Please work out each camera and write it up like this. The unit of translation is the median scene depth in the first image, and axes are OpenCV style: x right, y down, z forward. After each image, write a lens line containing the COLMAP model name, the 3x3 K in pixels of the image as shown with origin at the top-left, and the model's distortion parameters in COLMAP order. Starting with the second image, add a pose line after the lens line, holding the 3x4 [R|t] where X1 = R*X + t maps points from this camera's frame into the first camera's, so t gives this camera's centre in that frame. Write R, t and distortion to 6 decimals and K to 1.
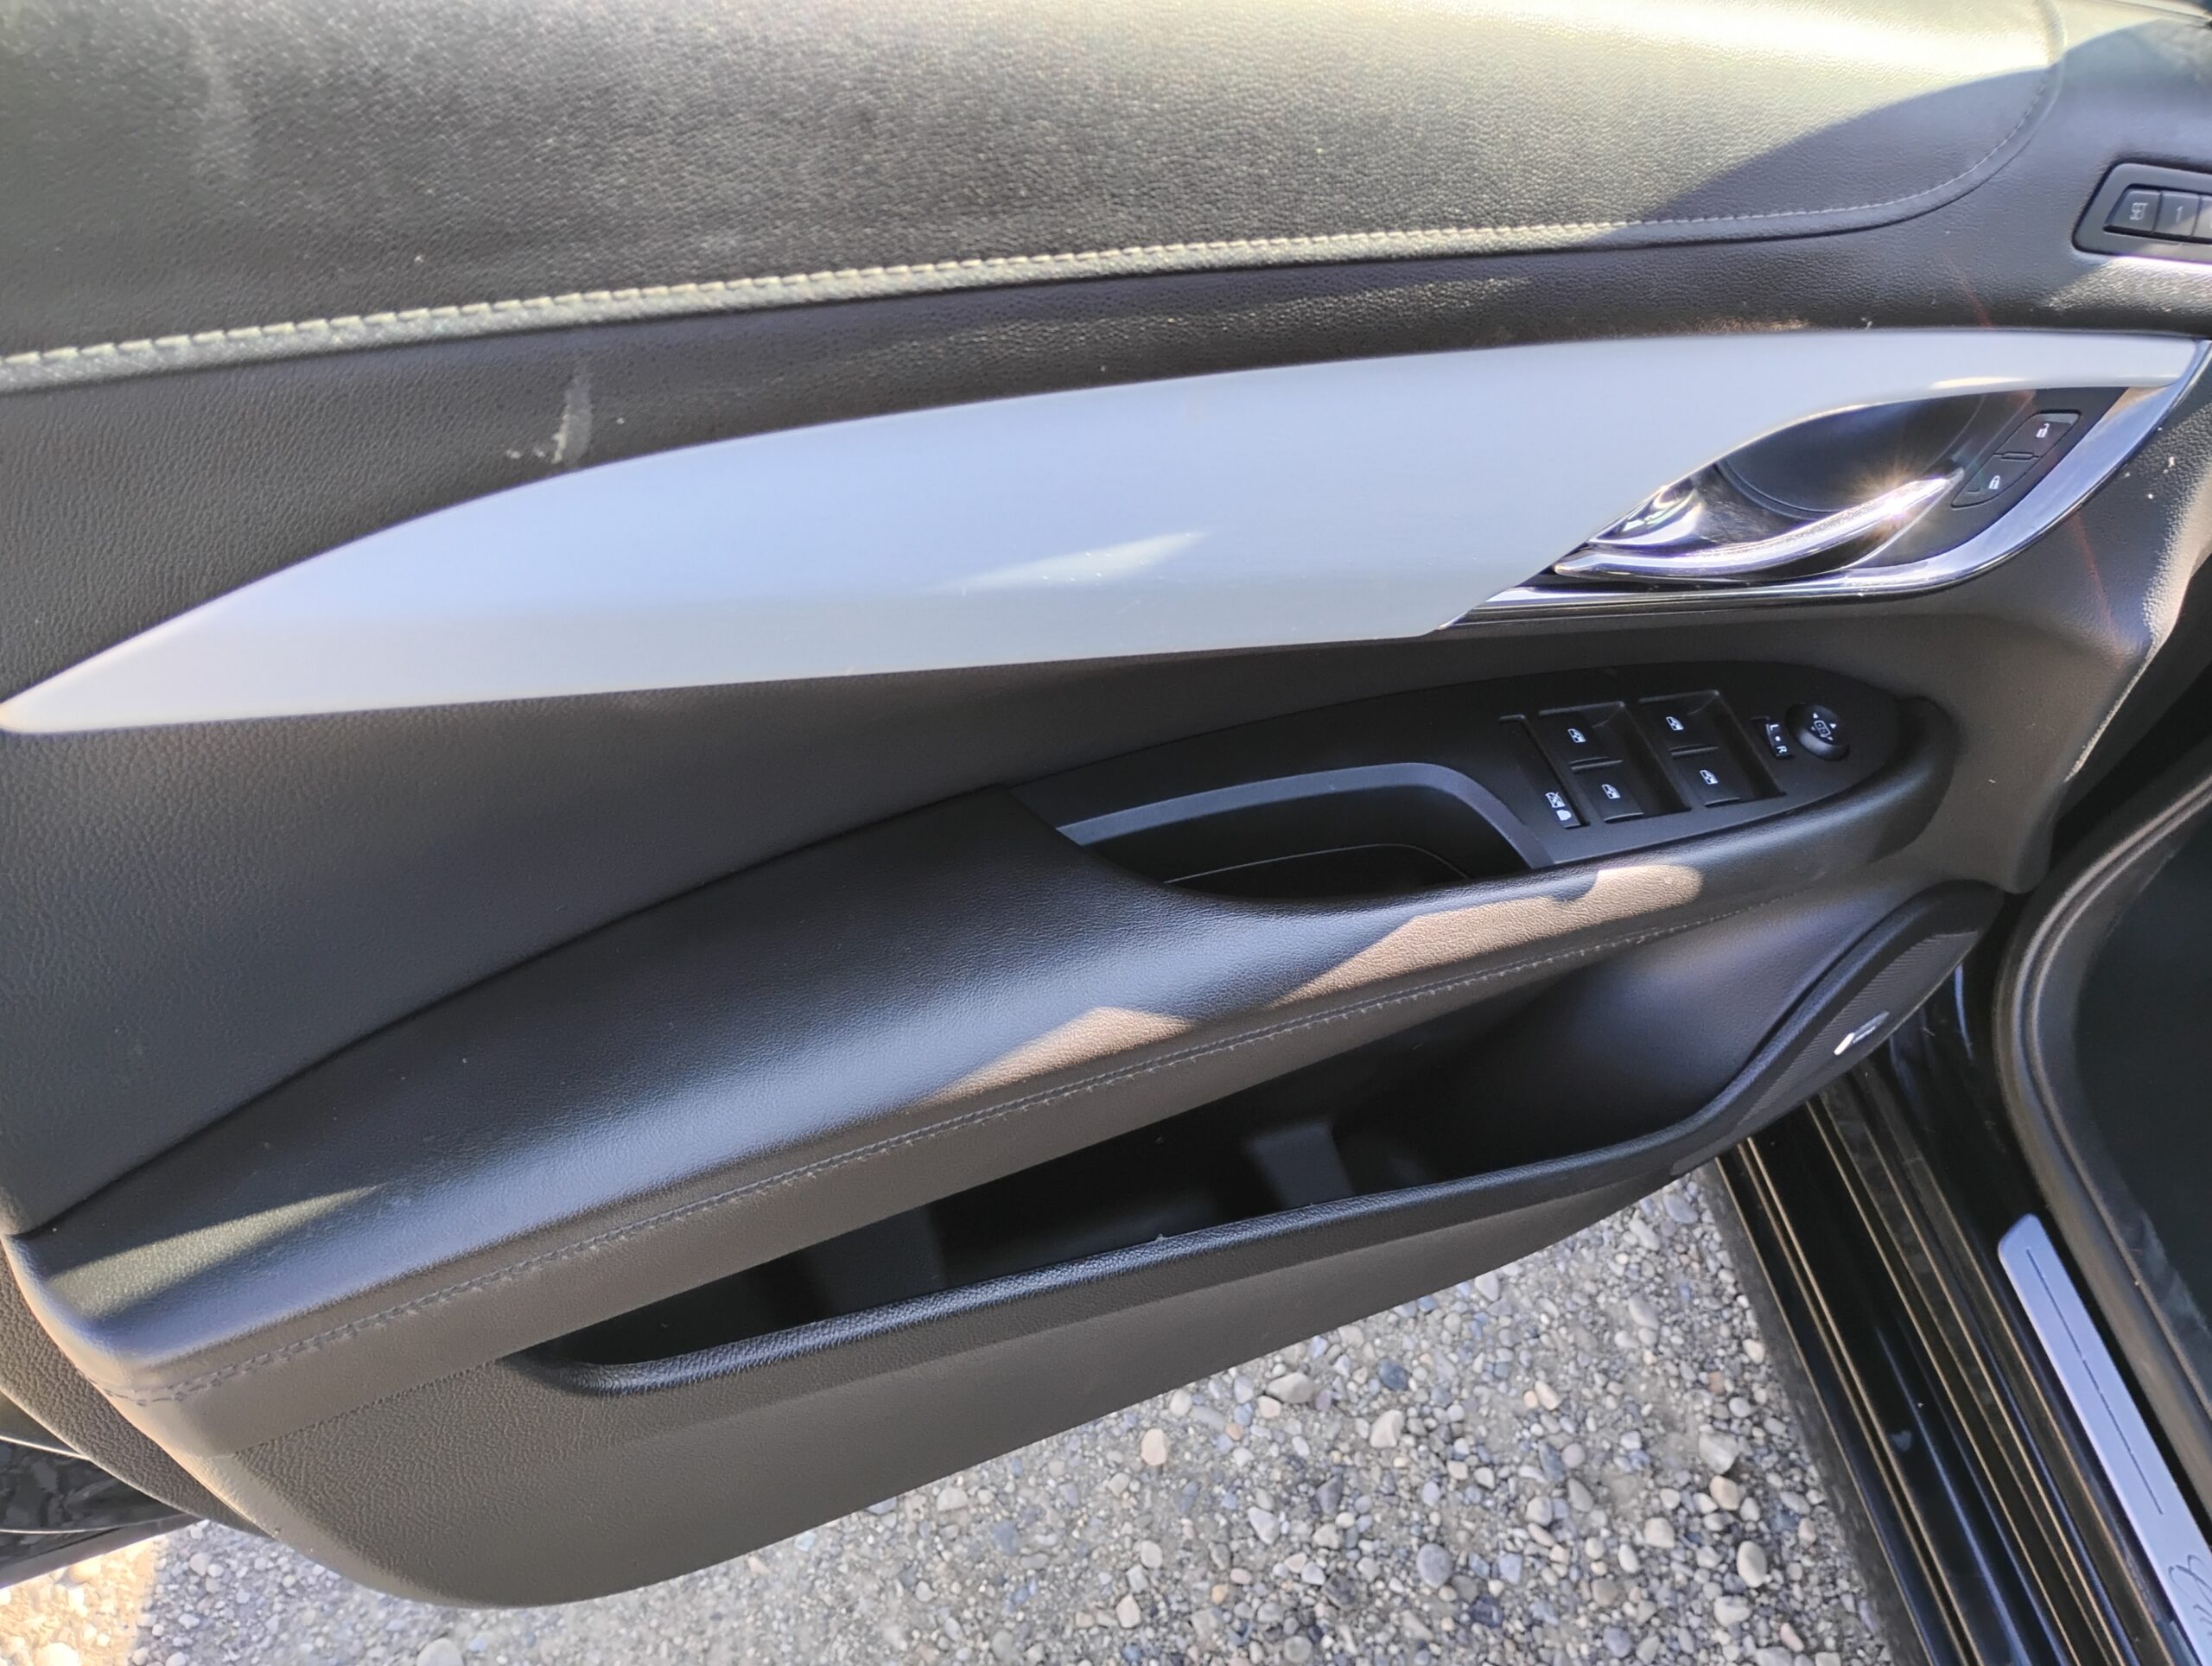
lens RADIAL K [[1899.0, 0, 1114.4], [0, 1899.0, 819.9], [0, 0, 1]] dist [0.053021, -0.073680]
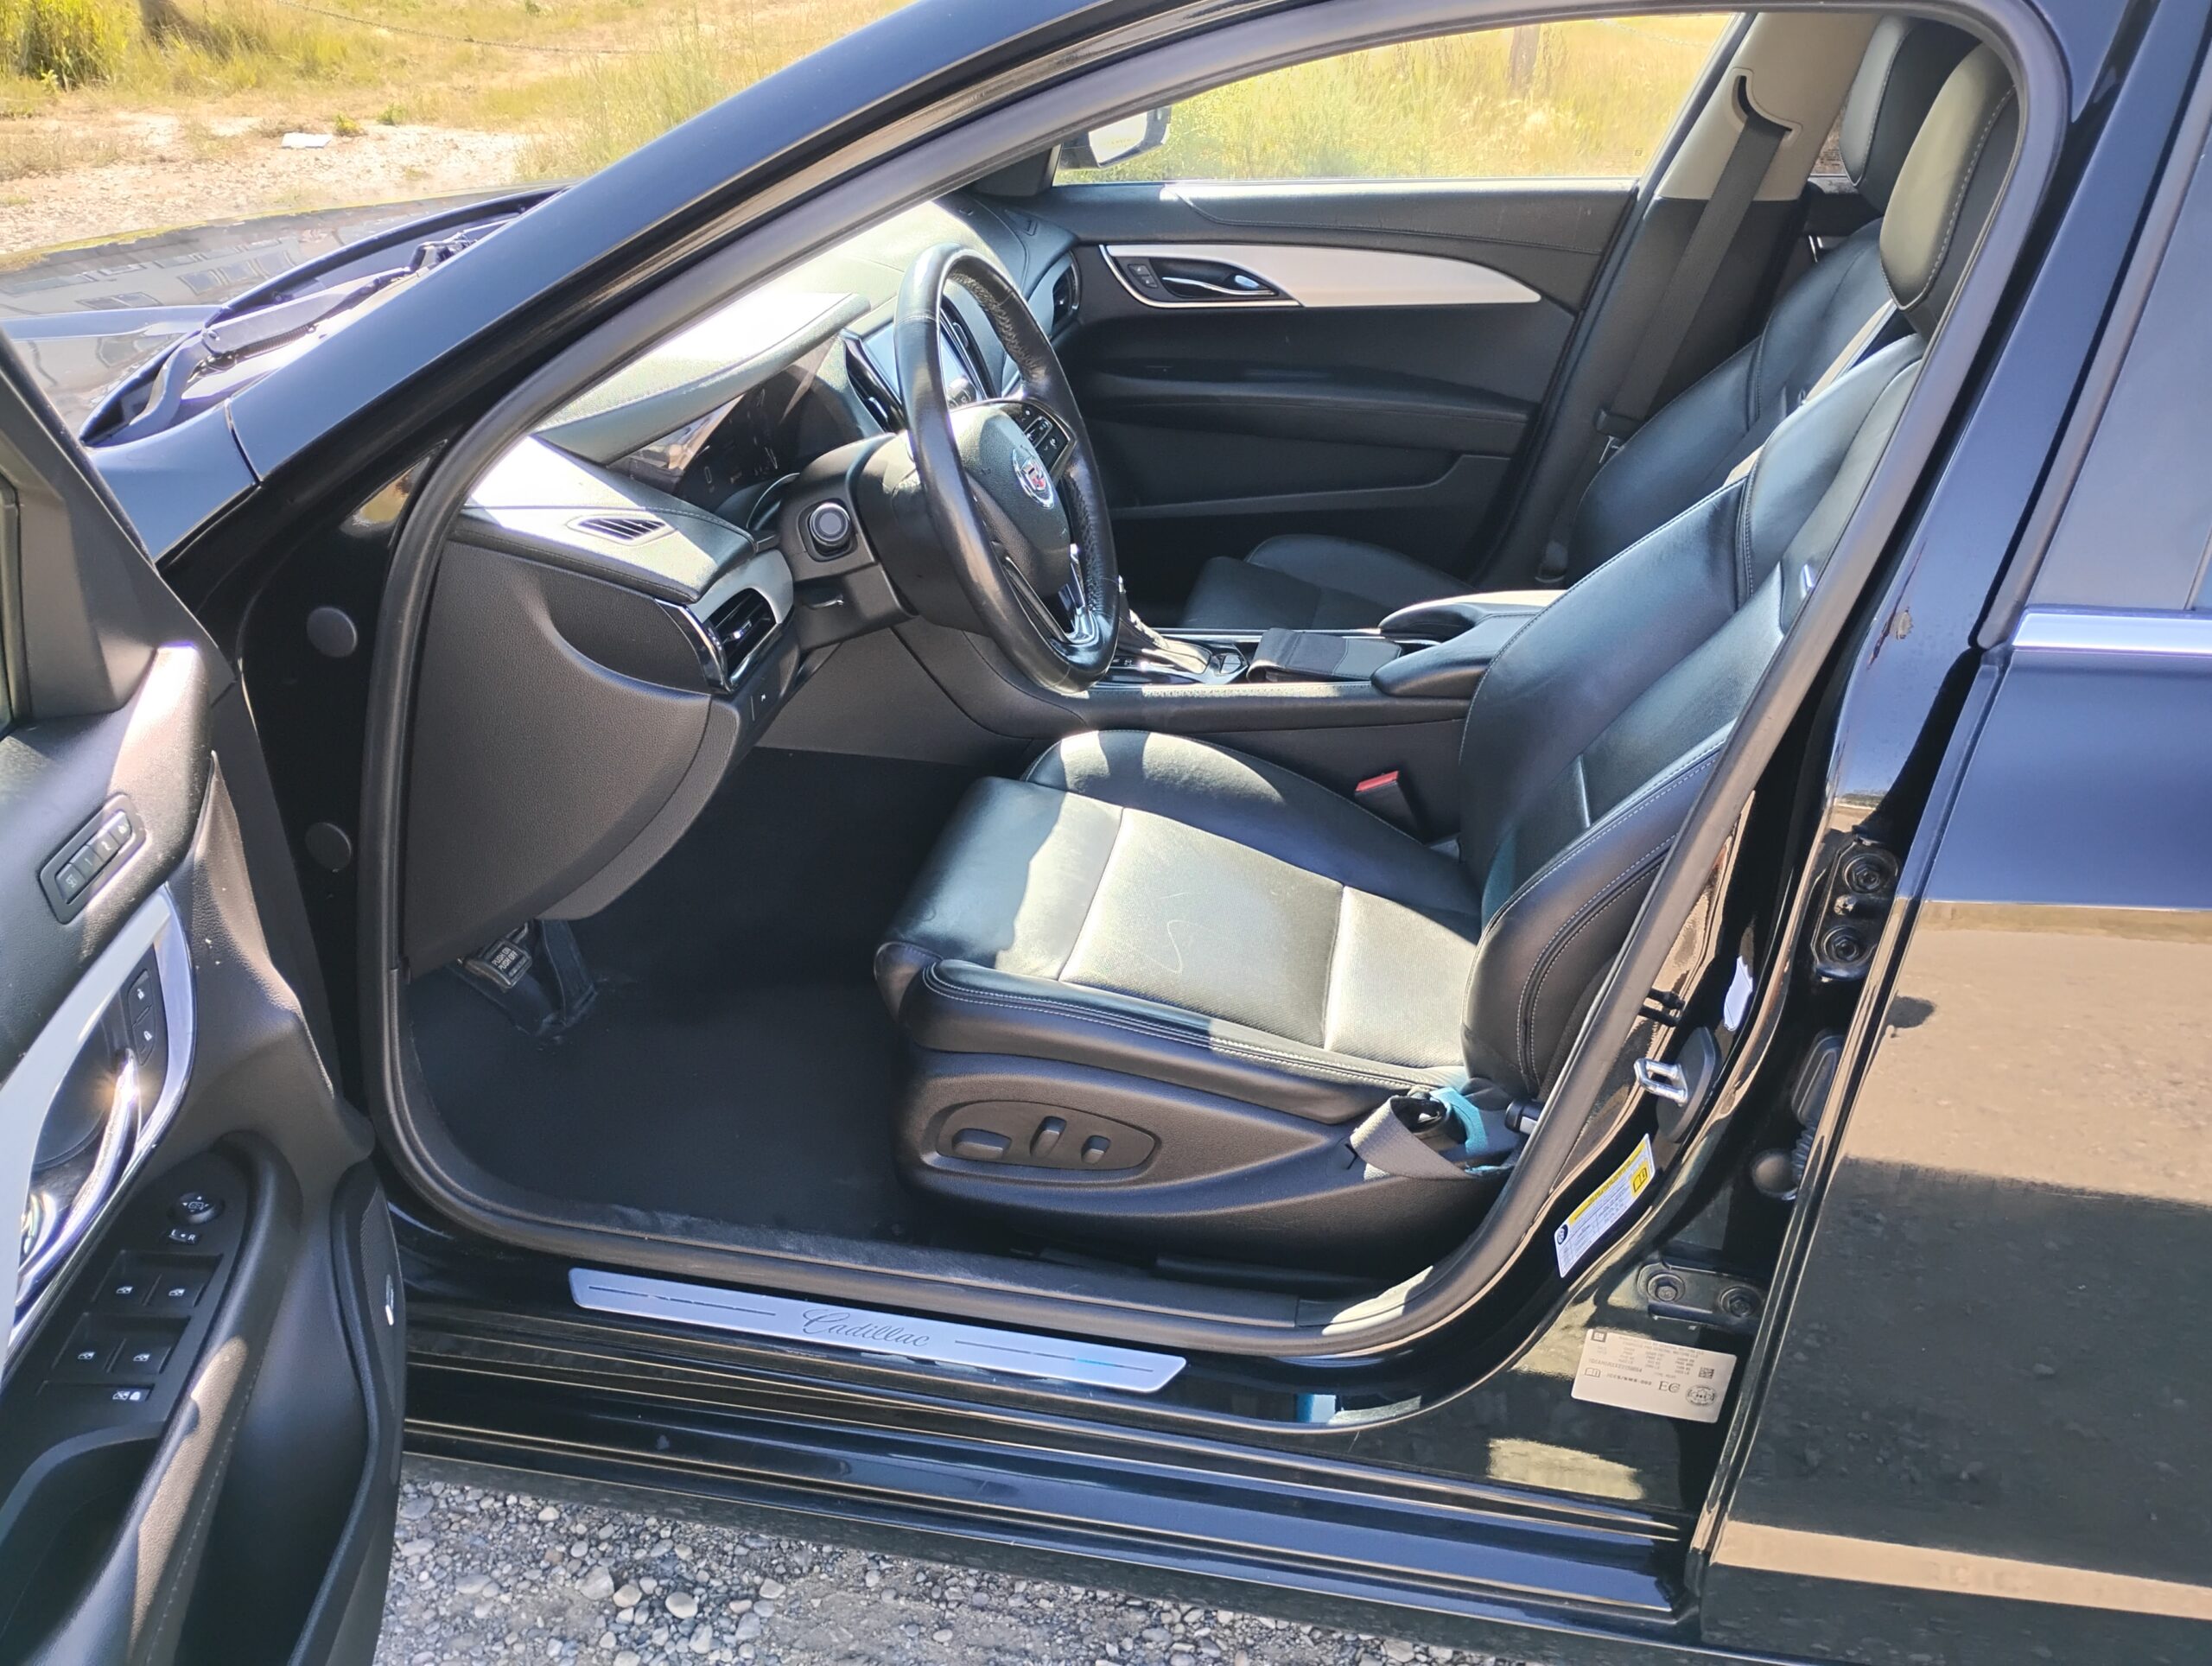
lens RADIAL K [[1899.0, 0, 1114.4], [0, 1899.0, 819.9], [0, 0, 1]] dist [0.053021, -0.073680]
pose [[0.328929, -0.653898, 0.681339, -0.093109], [0.735648, 0.629817, 0.249304, -0.041662], [-0.592139, 0.419222, 0.688204, -0.249554]]
